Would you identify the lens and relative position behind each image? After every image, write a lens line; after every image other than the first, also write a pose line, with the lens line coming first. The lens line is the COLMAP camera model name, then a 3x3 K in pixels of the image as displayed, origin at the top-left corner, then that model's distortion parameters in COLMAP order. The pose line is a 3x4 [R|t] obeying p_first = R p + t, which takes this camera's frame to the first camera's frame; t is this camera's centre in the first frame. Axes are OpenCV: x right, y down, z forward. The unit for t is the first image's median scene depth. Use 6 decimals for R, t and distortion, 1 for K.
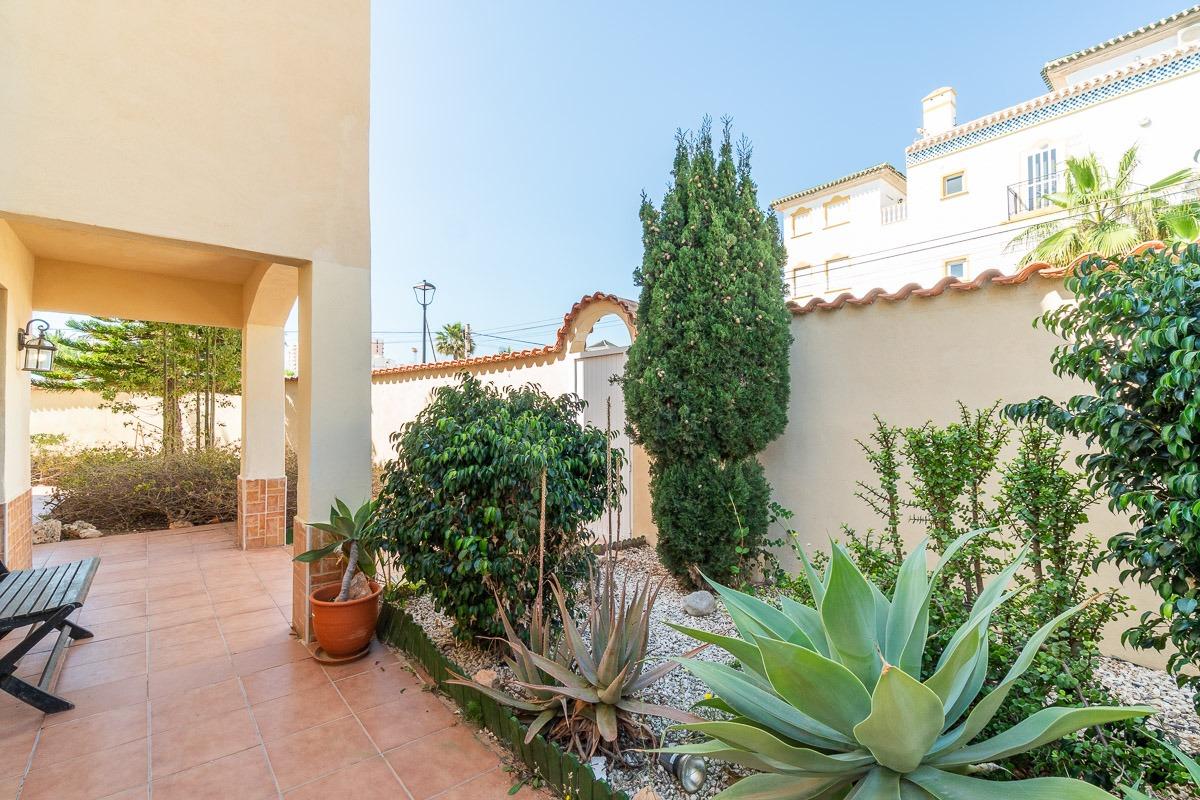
lens RADIAL K [[536.0, 0, 590.6], [0, 536.0, 404.2], [0, 0, 1]] dist [0.000332, -0.001033]
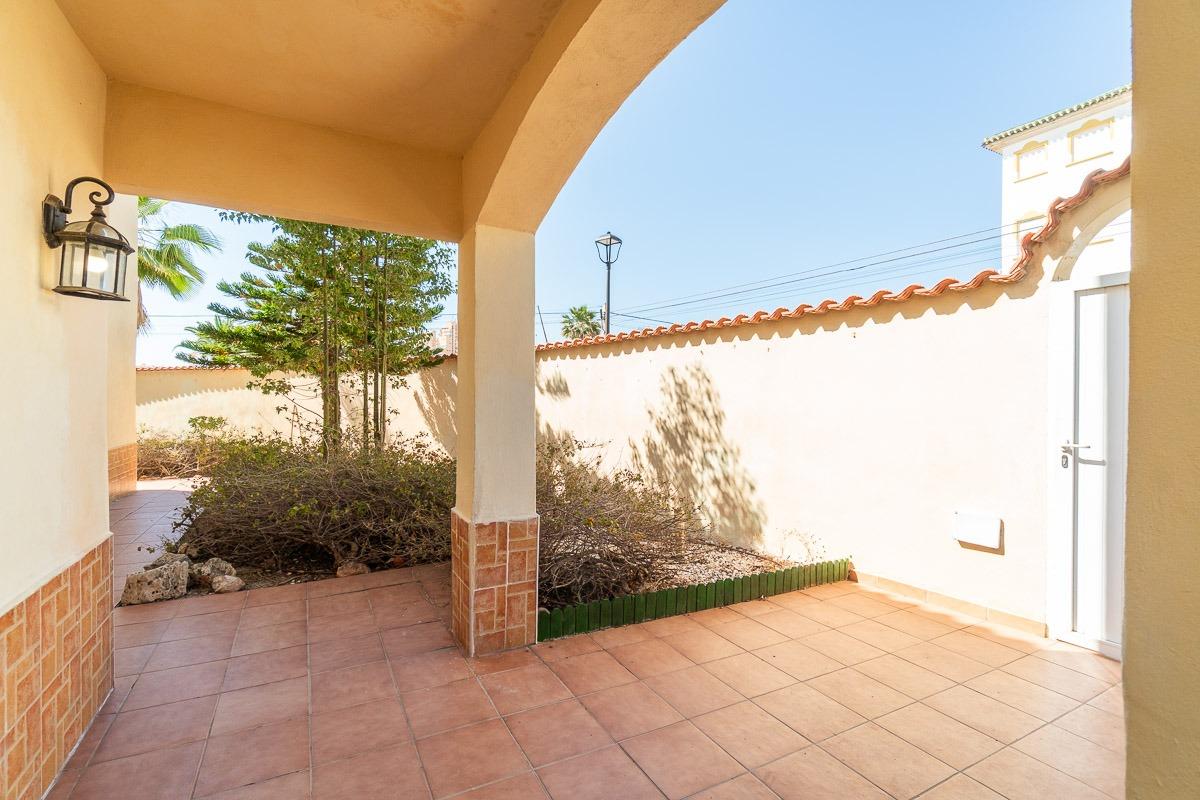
lens RADIAL K [[536.0, 0, 600.3], [0, 536.0, 400.2], [0, 0, 1]] dist [0.000332, -0.001033]
pose [[0.983145, 0.009470, -0.182583, -0.259602], [-0.005994, 0.999790, 0.019579, 0.006426], [0.182730, -0.018154, 0.982995, 0.309884]]
